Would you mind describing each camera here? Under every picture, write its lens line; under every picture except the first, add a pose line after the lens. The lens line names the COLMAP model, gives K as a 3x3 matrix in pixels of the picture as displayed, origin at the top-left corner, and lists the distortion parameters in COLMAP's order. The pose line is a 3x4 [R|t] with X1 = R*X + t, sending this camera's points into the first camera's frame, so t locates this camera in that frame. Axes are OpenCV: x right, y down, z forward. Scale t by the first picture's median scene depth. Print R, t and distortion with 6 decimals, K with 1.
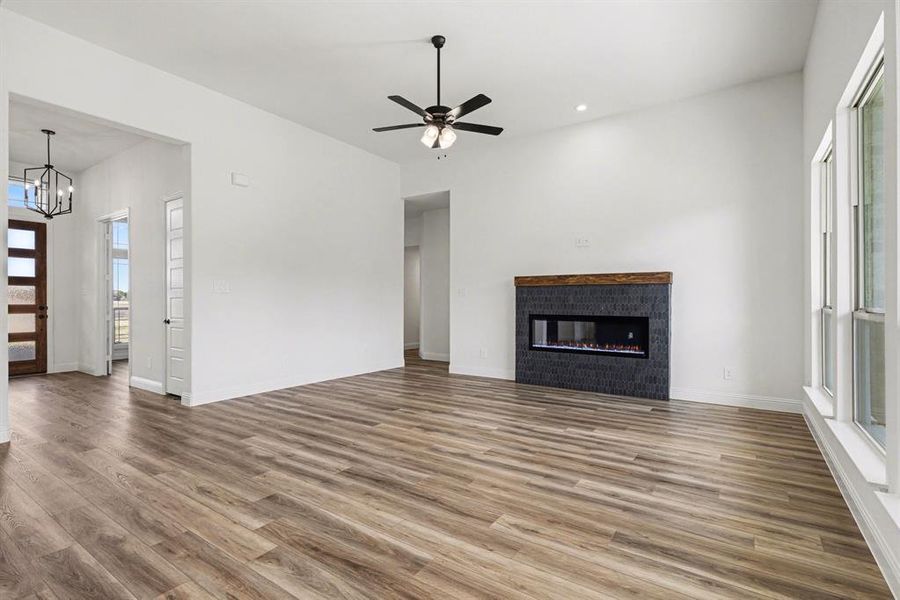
lens RADIAL K [[437.5, 0, 449.7], [0, 437.5, 299.2], [0, 0, 1]] dist [0.009423, -0.000827]
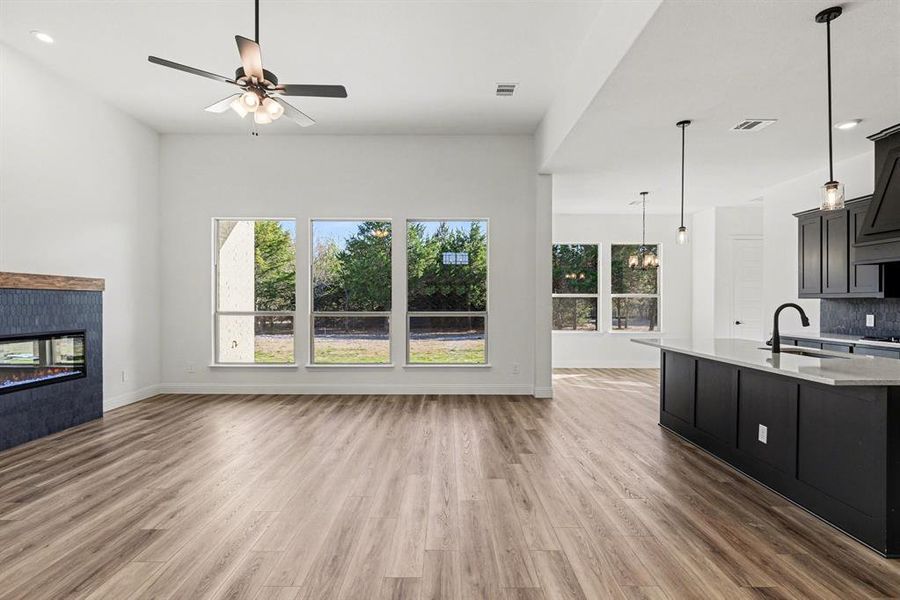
lens RADIAL K [[437.5, 0, 446.9], [0, 437.5, 301.1], [0, 0, 1]] dist [0.009423, -0.000827]
pose [[-0.573468, -0.002995, 0.819223, -0.865430], [-0.007794, 0.999968, -0.001801, -0.023893], [-0.819191, -0.007418, -0.573473, 1.171394]]
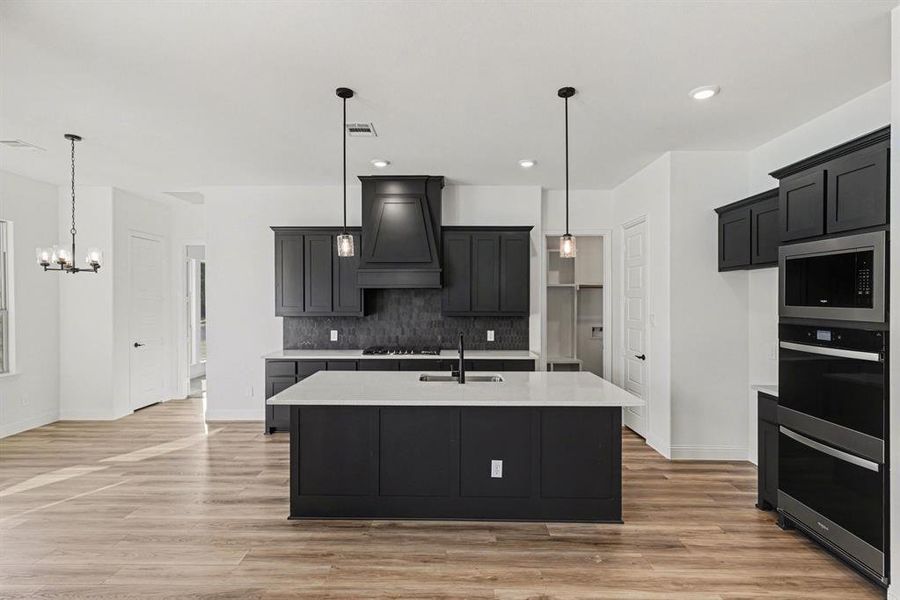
lens RADIAL K [[437.5, 0, 442.3], [0, 437.5, 305.7], [0, 0, 1]] dist [0.009423, -0.000827]
pose [[-0.826149, 0.004433, -0.563434, -0.056420], [0.000171, 0.999971, 0.007618, -0.084066], [0.563451, 0.006197, -0.826126, 0.846383]]
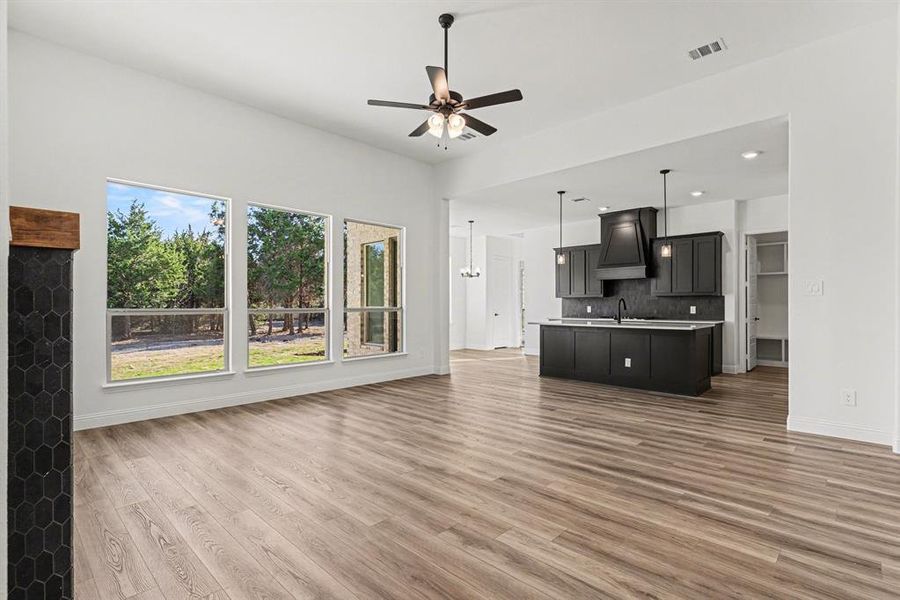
lens RADIAL K [[437.5, 0, 453.8], [0, 437.5, 303.3], [0, 0, 1]] dist [0.009423, -0.000827]
pose [[-0.989960, -0.001001, 0.141343, -0.167860], [-0.002188, 0.999964, -0.008246, 0.007200], [-0.141330, -0.008473, -0.989926, 1.888123]]
